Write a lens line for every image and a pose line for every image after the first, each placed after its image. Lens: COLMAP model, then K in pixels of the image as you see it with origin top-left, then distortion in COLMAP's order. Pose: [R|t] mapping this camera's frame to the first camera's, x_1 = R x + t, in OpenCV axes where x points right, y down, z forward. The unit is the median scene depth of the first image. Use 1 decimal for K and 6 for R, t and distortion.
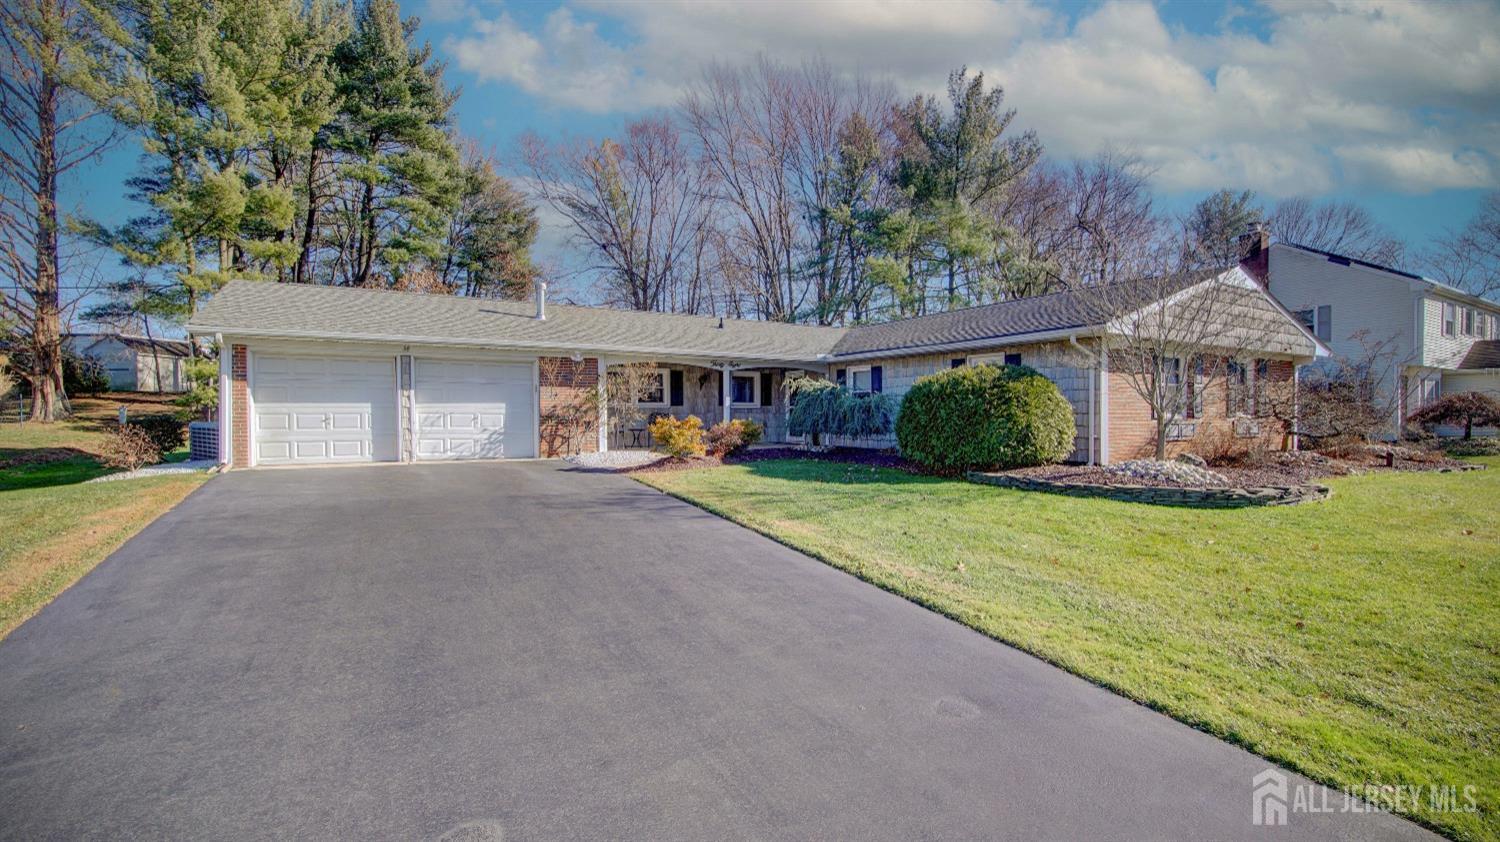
lens RADIAL K [[676.4, 0, 746.8], [0, 676.4, 433.6], [0, 0, 1]] dist [-0.040229, 0.009100]
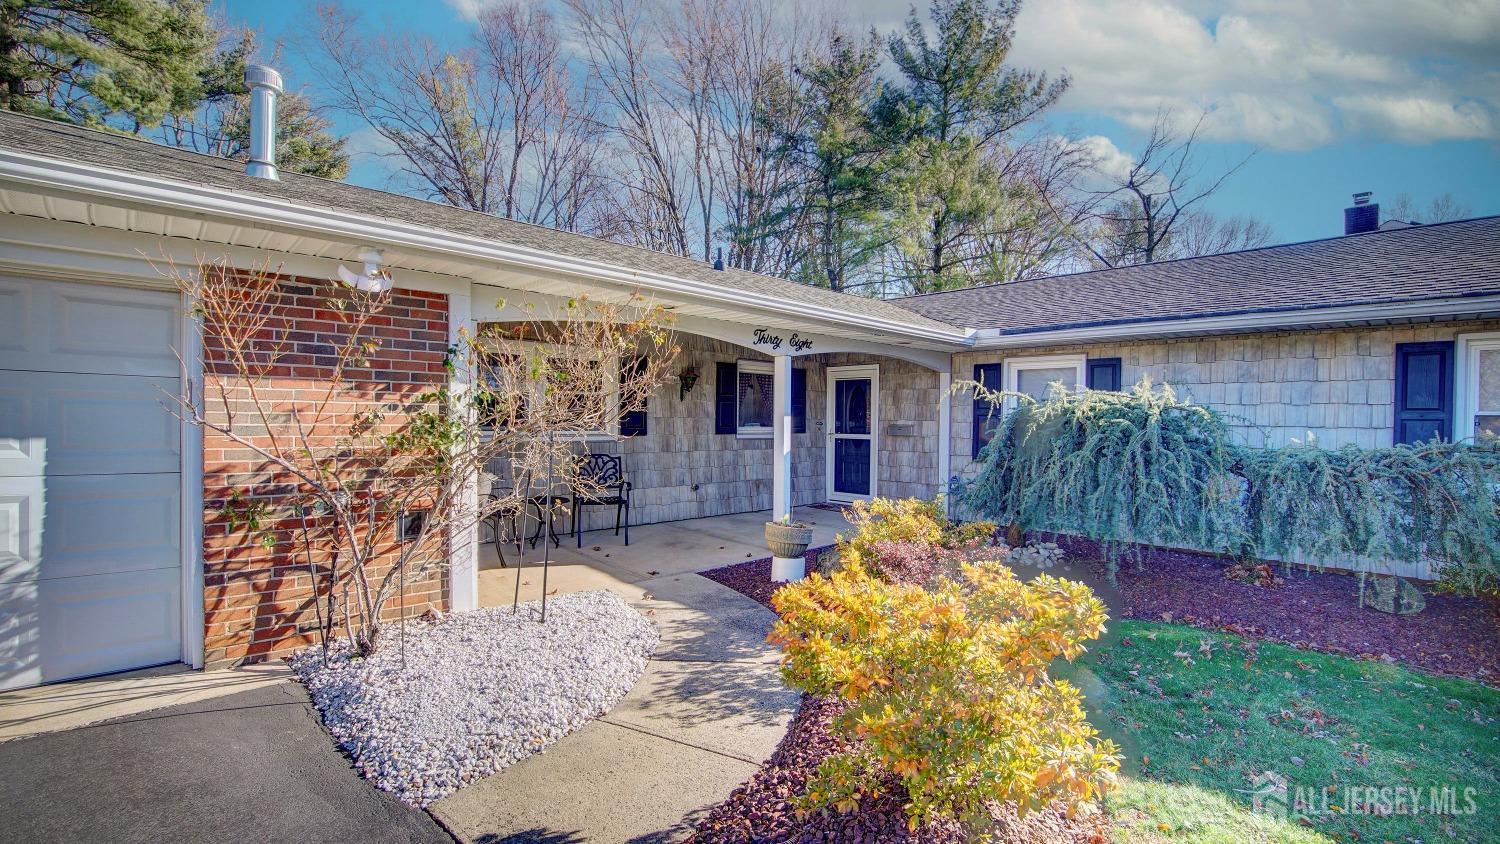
lens RADIAL K [[676.4, 0, 757.9], [0, 676.4, 447.0], [0, 0, 1]] dist [-0.040229, 0.009100]
pose [[0.972886, 0.002286, 0.231275, -0.144579], [-0.005650, 0.999888, 0.013885, -0.046001], [-0.231217, -0.014815, 0.972789, 0.631101]]
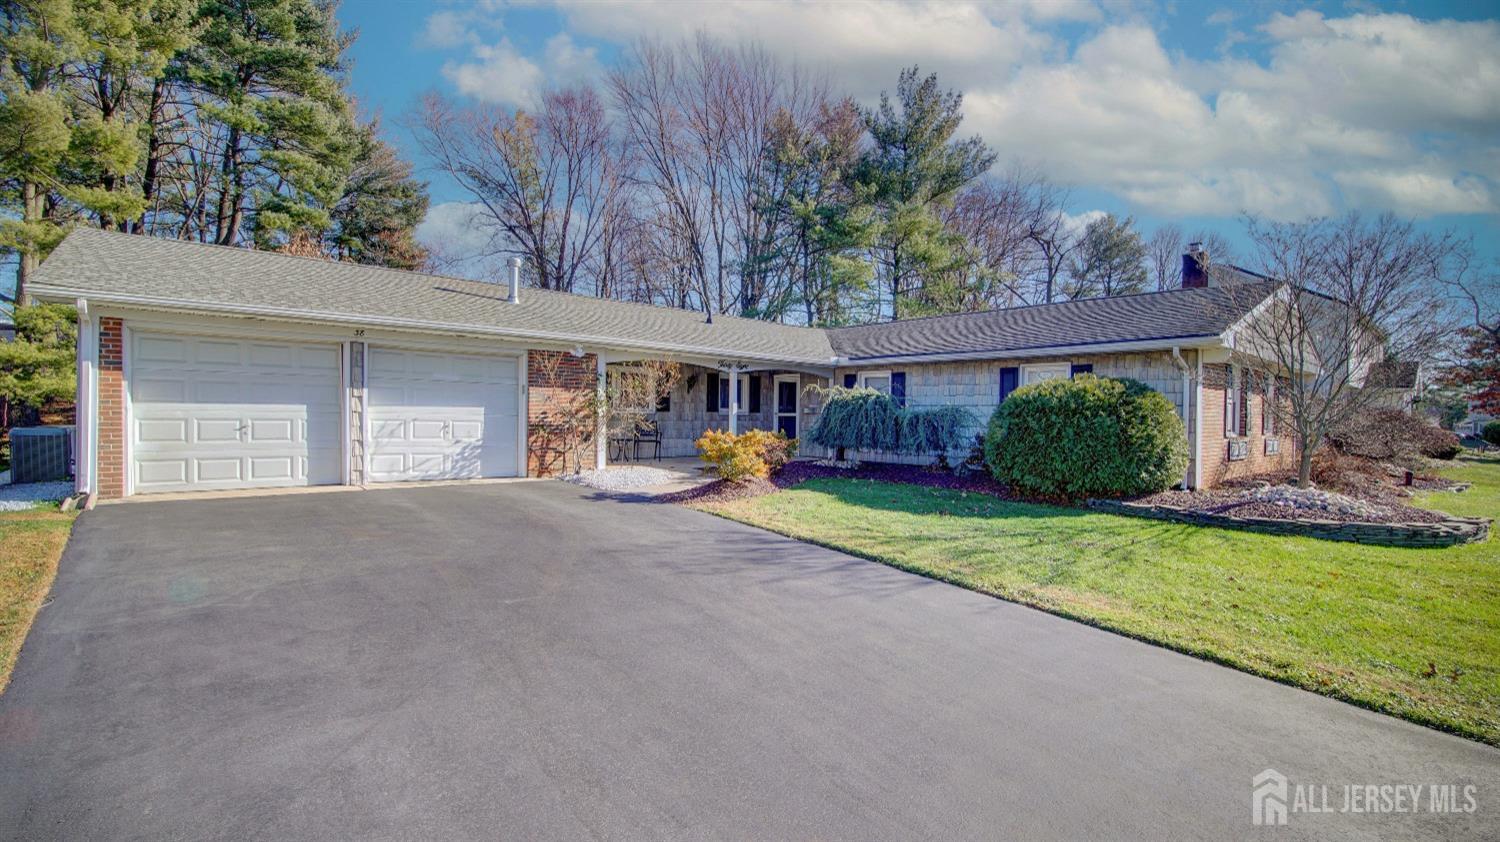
lens RADIAL K [[676.4, 0, 756.7], [0, 676.4, 429.3], [0, 0, 1]] dist [-0.040229, 0.009100]
pose [[0.981031, 0.011586, 0.193502, -0.174834], [-0.010409, 0.999921, -0.007096, -0.015431], [-0.193569, 0.004947, 0.981074, 0.151496]]
